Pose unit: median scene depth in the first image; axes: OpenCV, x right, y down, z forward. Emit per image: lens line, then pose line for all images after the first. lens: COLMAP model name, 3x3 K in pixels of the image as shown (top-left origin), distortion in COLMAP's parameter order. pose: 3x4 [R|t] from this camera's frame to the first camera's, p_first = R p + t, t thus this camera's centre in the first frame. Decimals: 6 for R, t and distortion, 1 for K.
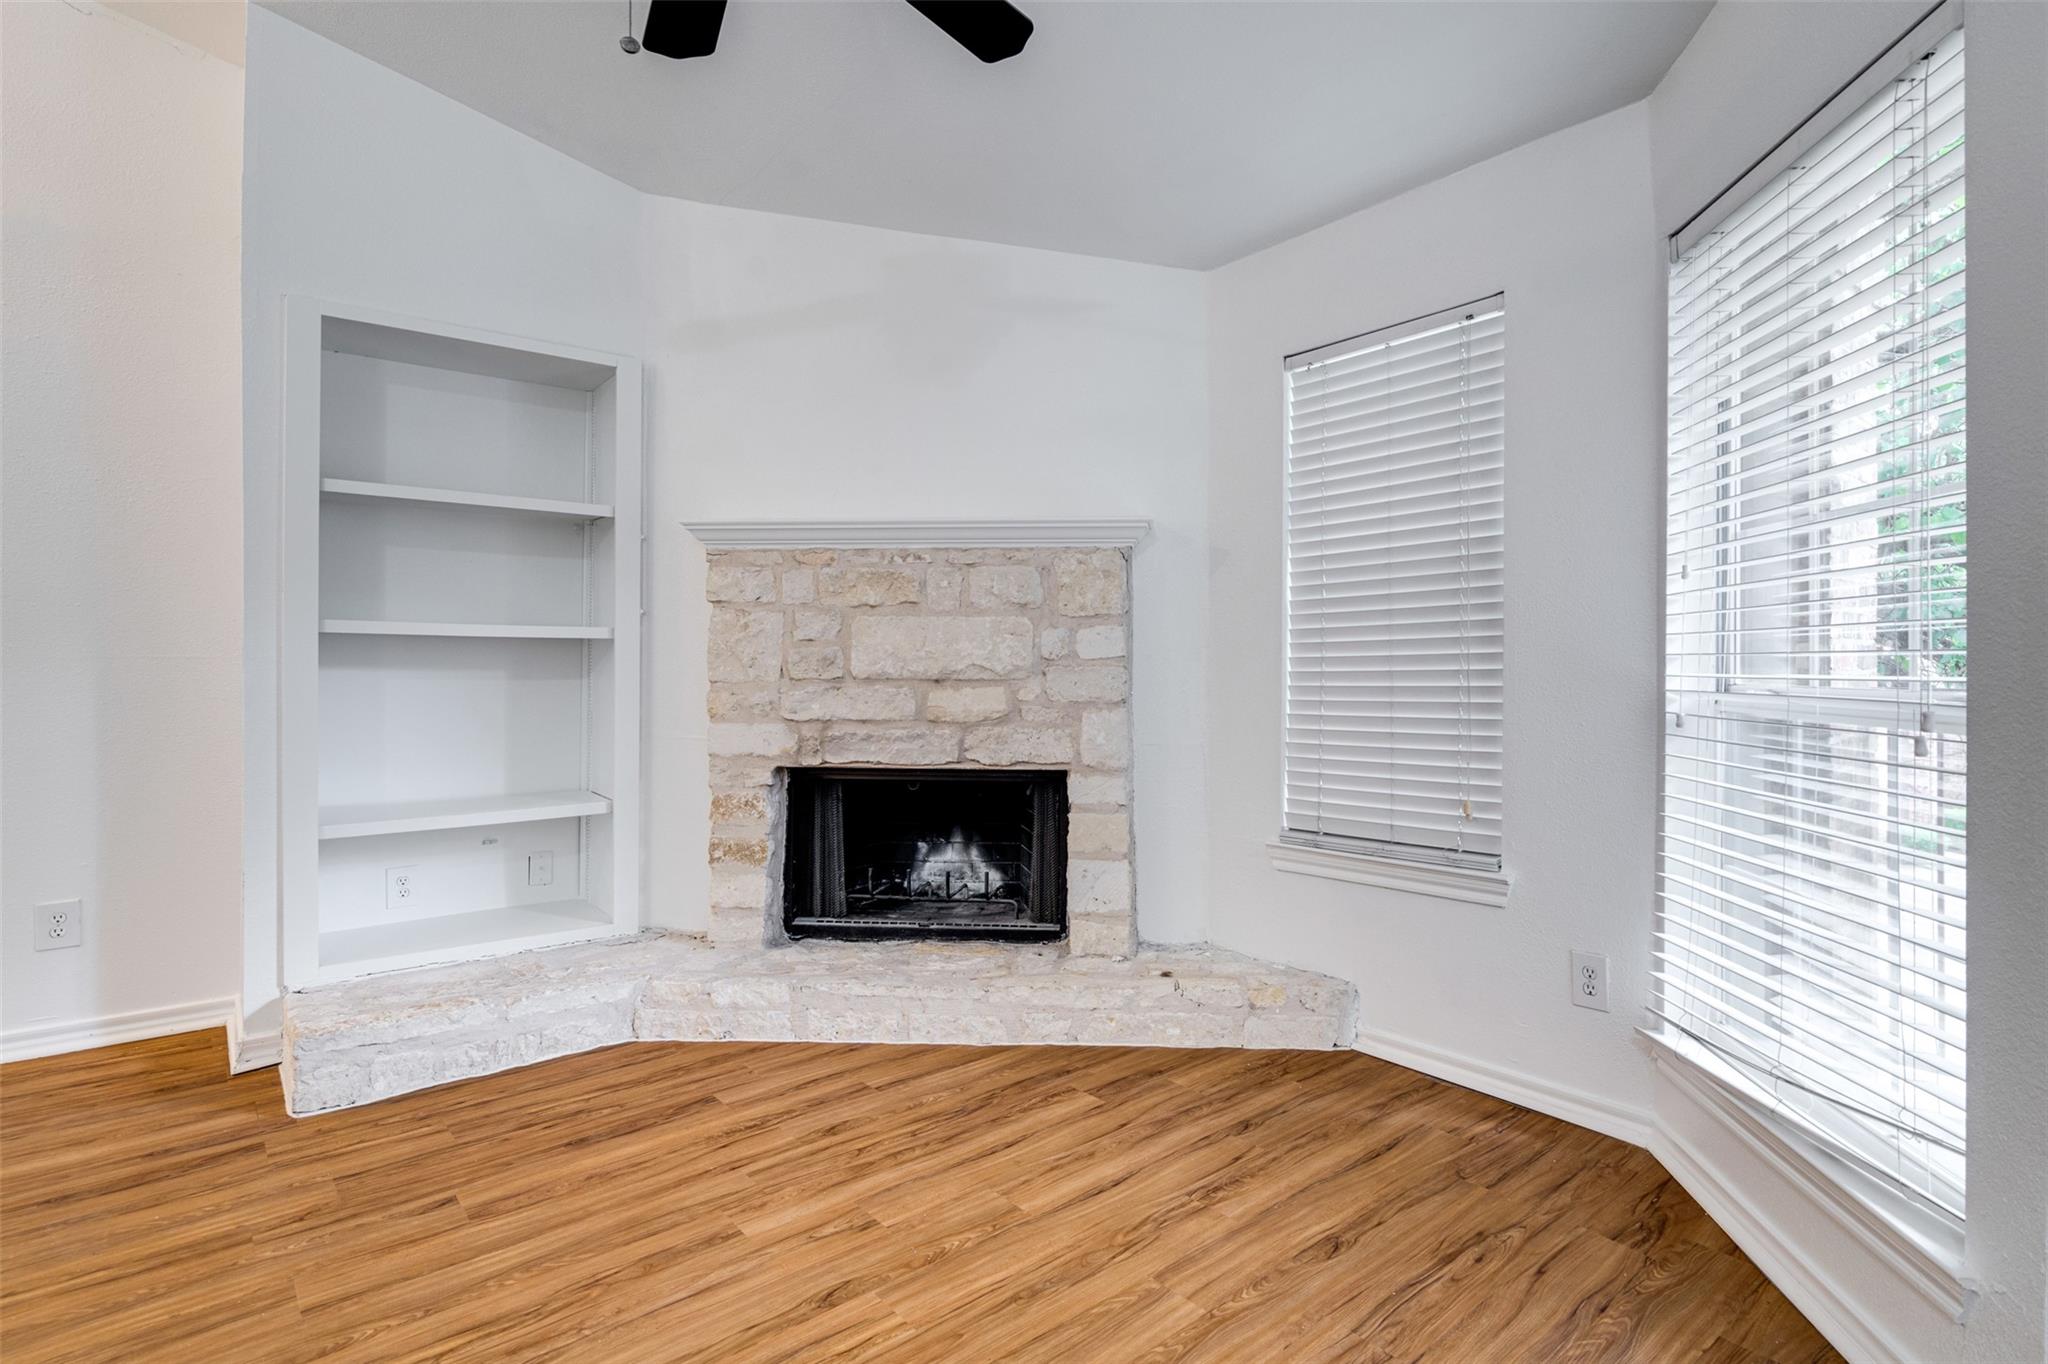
lens RADIAL K [[1041.6, 0, 1137.1], [0, 1041.6, 650.8], [0, 0, 1]] dist [-0.011030, 0.007420]
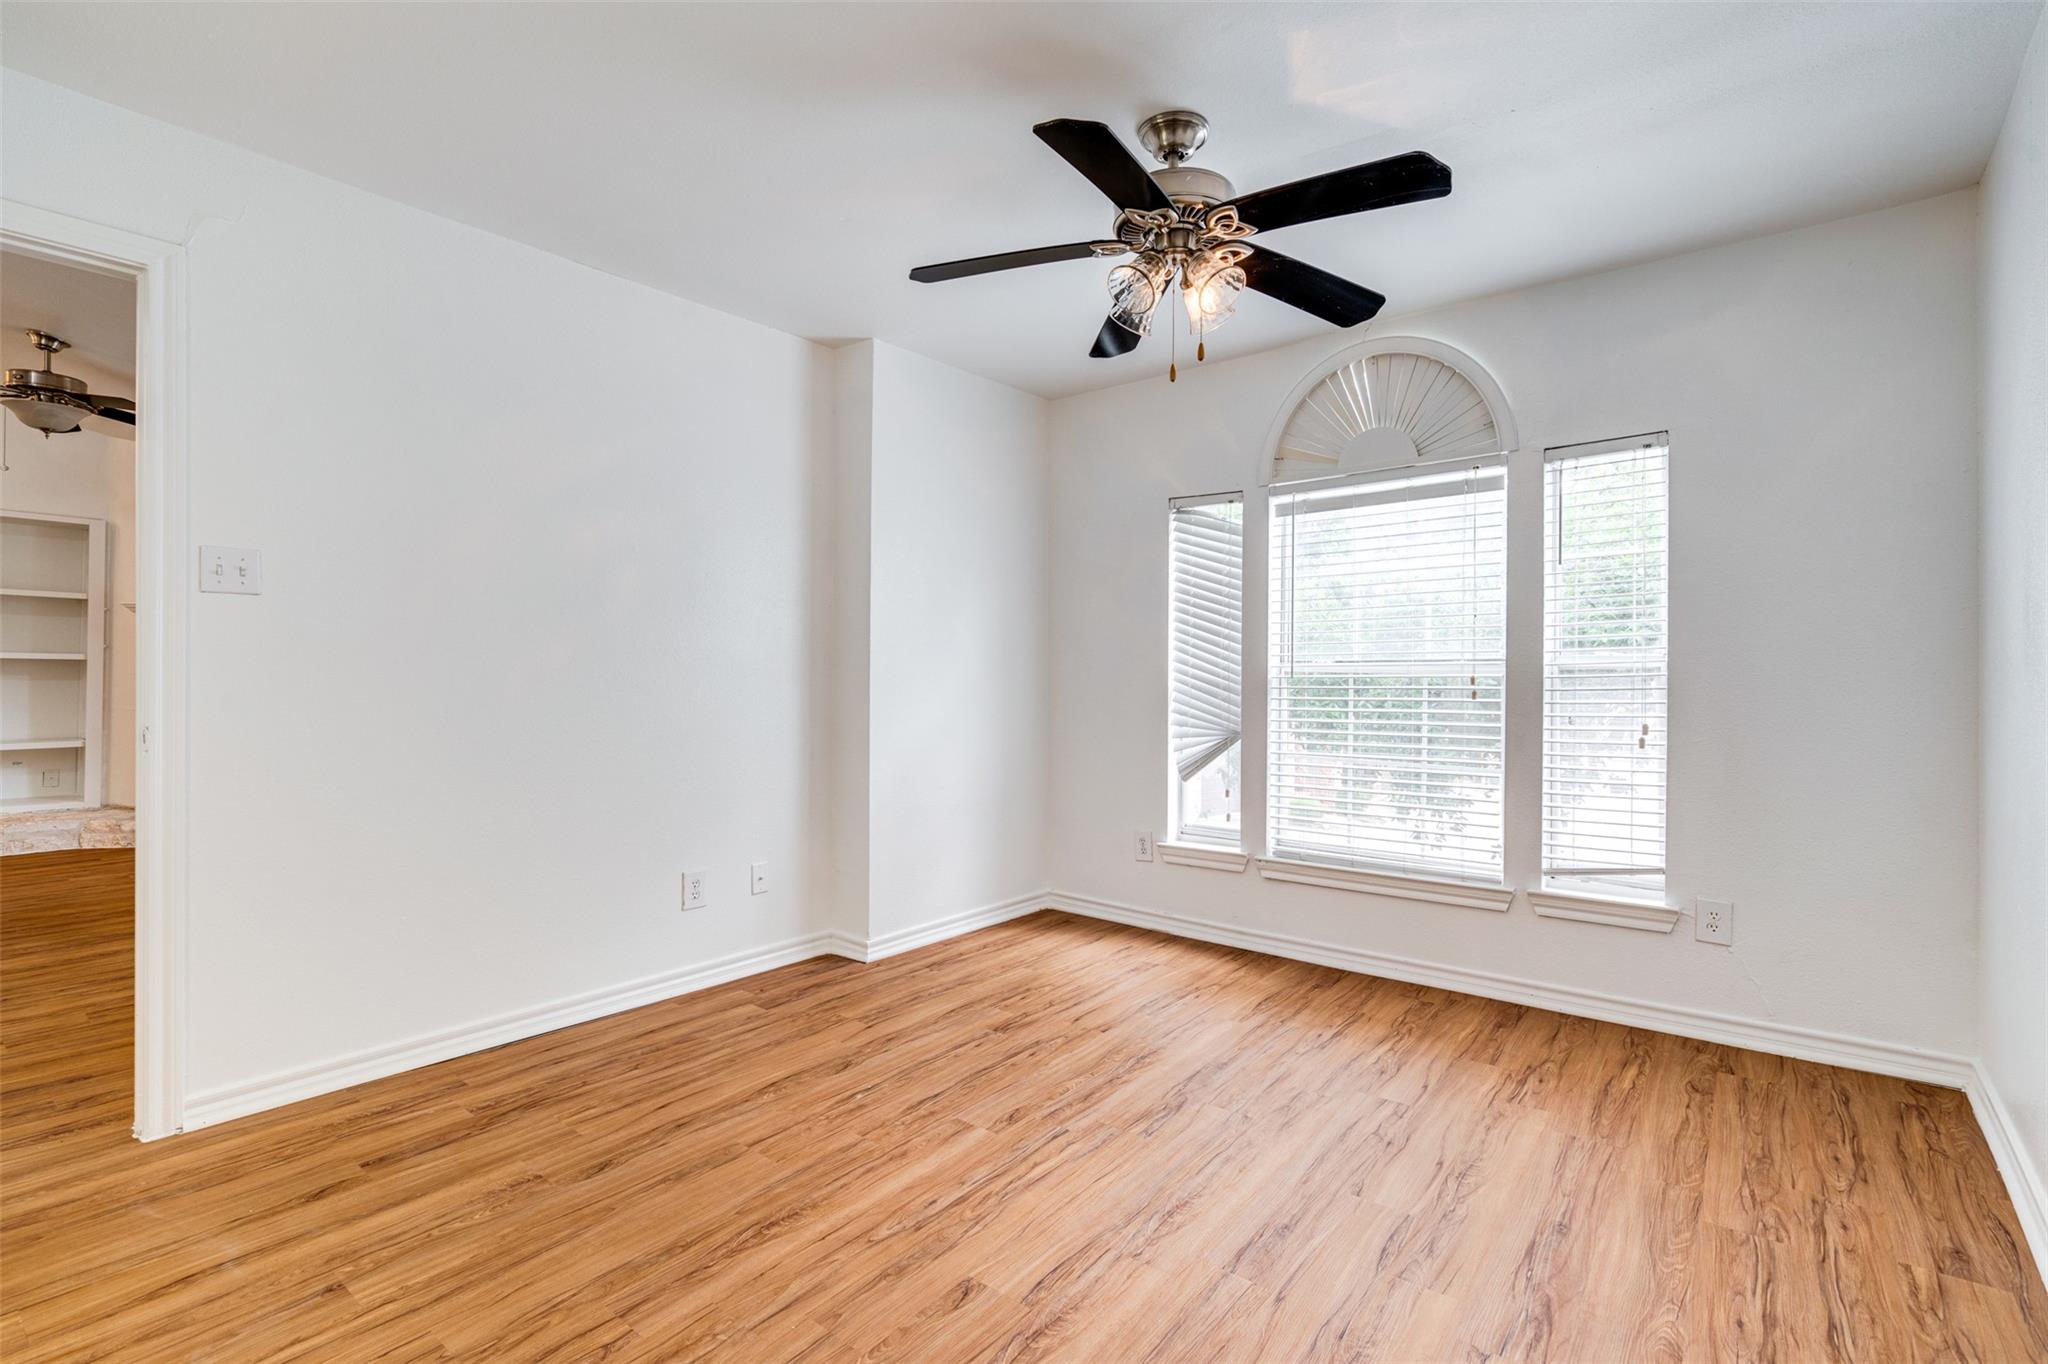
lens RADIAL K [[936.5, 0, 1045.1], [0, 936.5, 668.0], [0, 0, 1]] dist [-0.002334, 0.000027]
pose [[0.985399, 0.010767, 0.169921, 1.076611], [-0.010405, 0.999941, -0.003019, -0.010180], [-0.169944, 0.001207, 0.985453, -1.161092]]
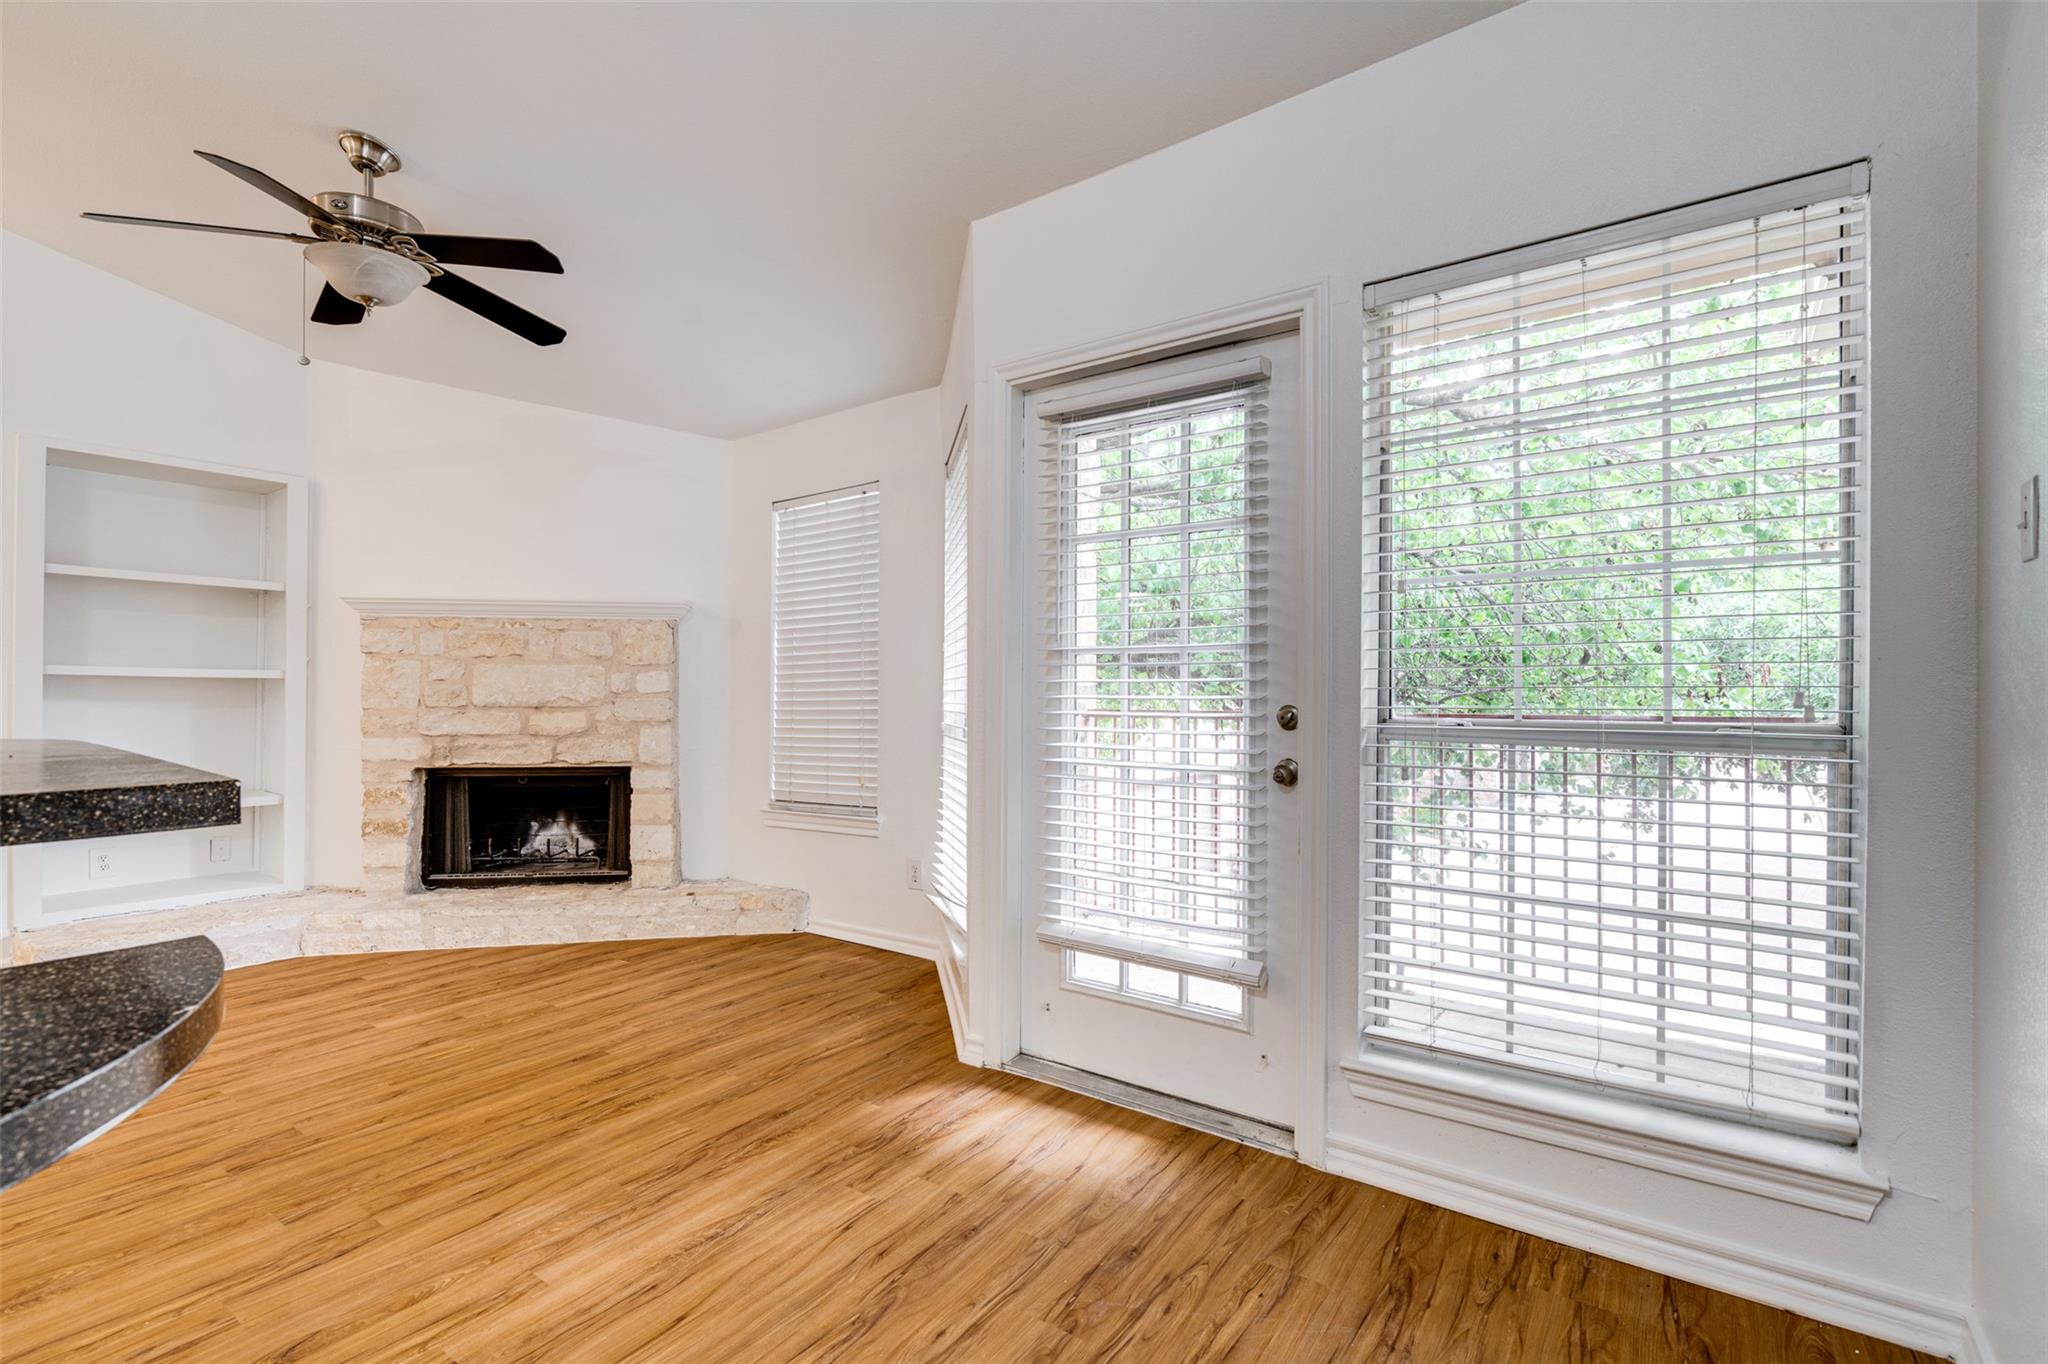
lens RADIAL K [[936.5, 0, 1038.1], [0, 936.5, 683.4], [0, 0, 1]] dist [-0.002334, 0.000027]
pose [[0.975704, 0.002415, 0.219079, 0.219368], [-0.002132, 0.999997, -0.001528, -0.005570], [-0.219082, 0.001024, 0.975706, -0.470937]]
